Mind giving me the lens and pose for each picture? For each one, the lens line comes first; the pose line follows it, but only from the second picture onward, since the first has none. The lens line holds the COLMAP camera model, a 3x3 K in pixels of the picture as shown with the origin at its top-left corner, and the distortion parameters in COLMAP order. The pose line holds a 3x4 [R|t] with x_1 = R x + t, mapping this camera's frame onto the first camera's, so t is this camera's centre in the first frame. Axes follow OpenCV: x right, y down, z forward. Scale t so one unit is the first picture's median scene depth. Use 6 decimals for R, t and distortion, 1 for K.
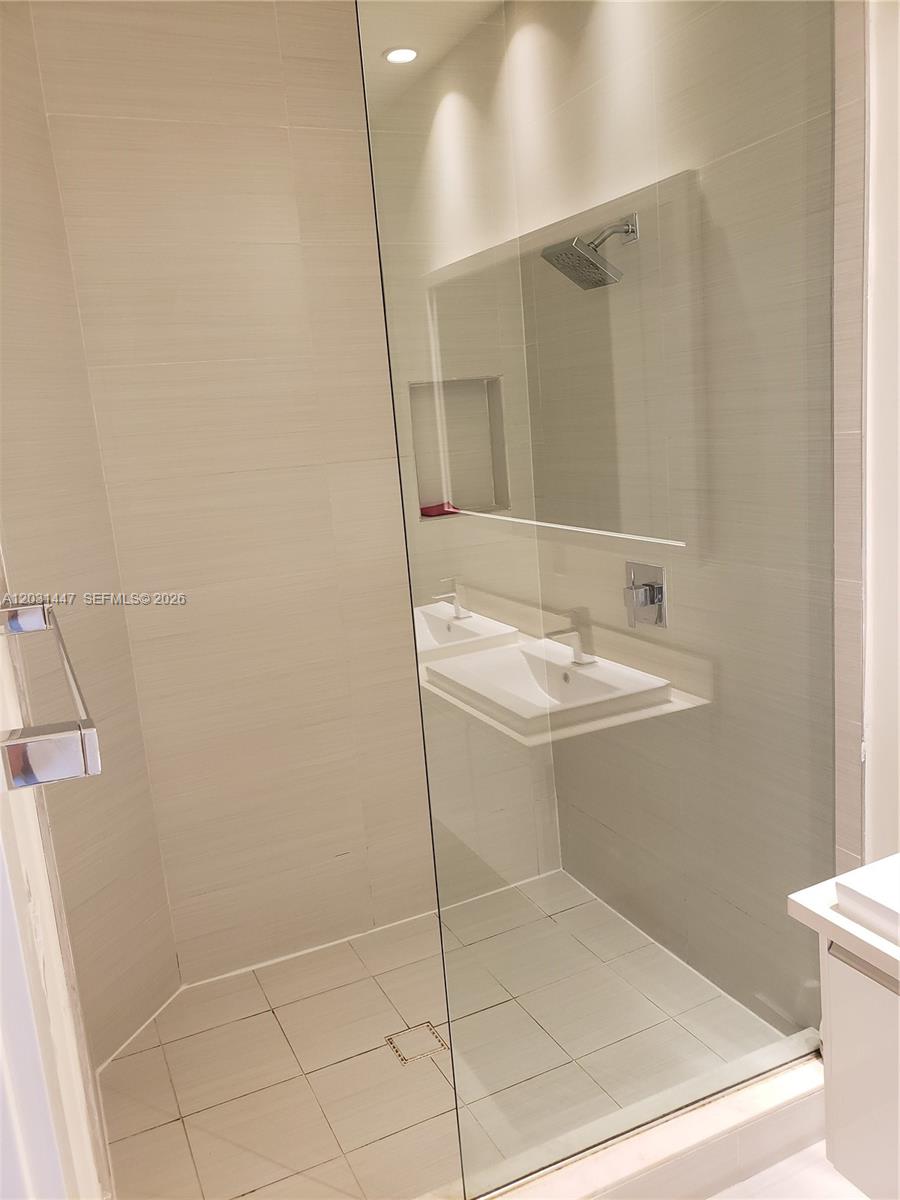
lens RADIAL K [[944.3, 0, 453.5], [0, 944.3, 591.2], [0, 0, 1]] dist [0.028908, -0.004261]
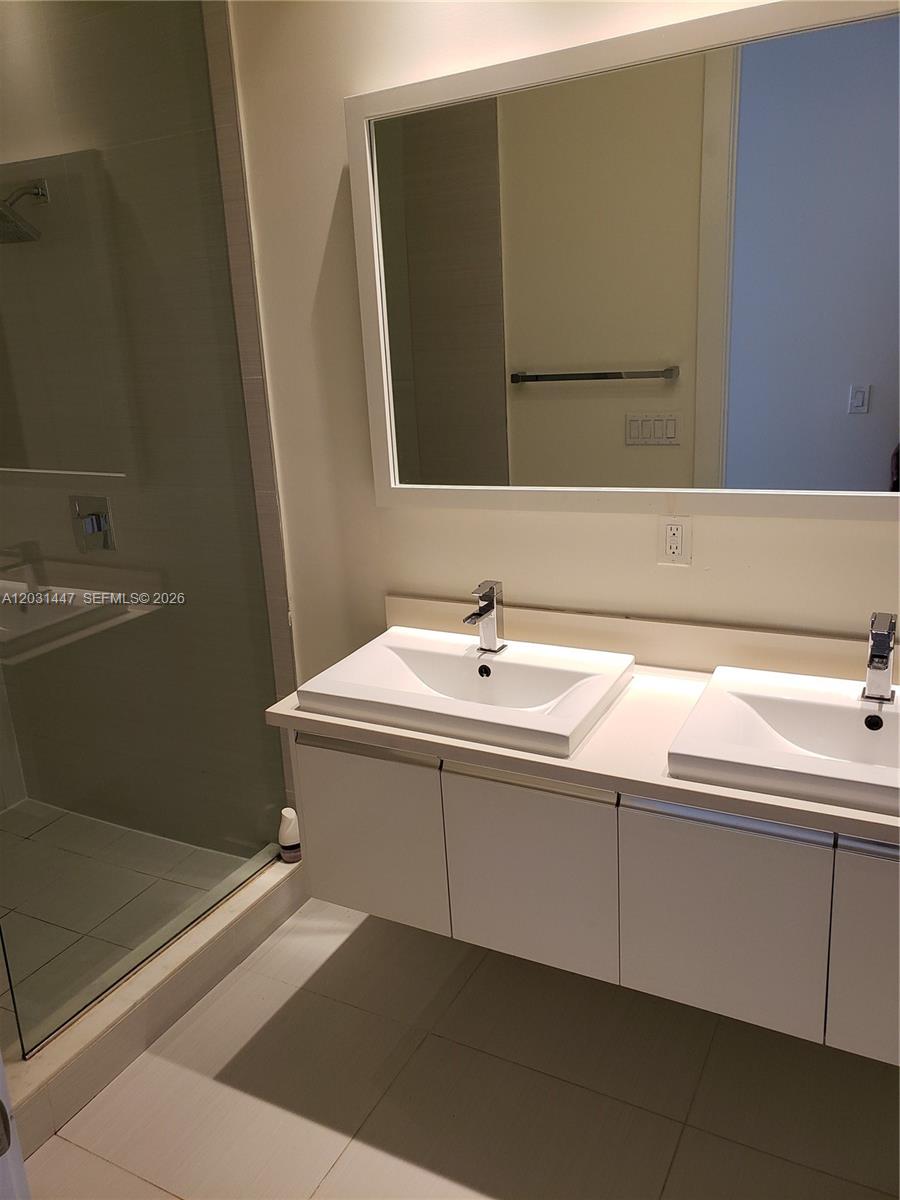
lens RADIAL K [[944.3, 0, 445.4], [0, 944.3, 597.4], [0, 0, 1]] dist [0.028908, -0.004261]
pose [[0.801452, -0.138761, 0.581739, -0.148660], [0.103216, 0.990208, 0.093994, 0.032329], [-0.589085, -0.015287, 0.807926, -0.188519]]
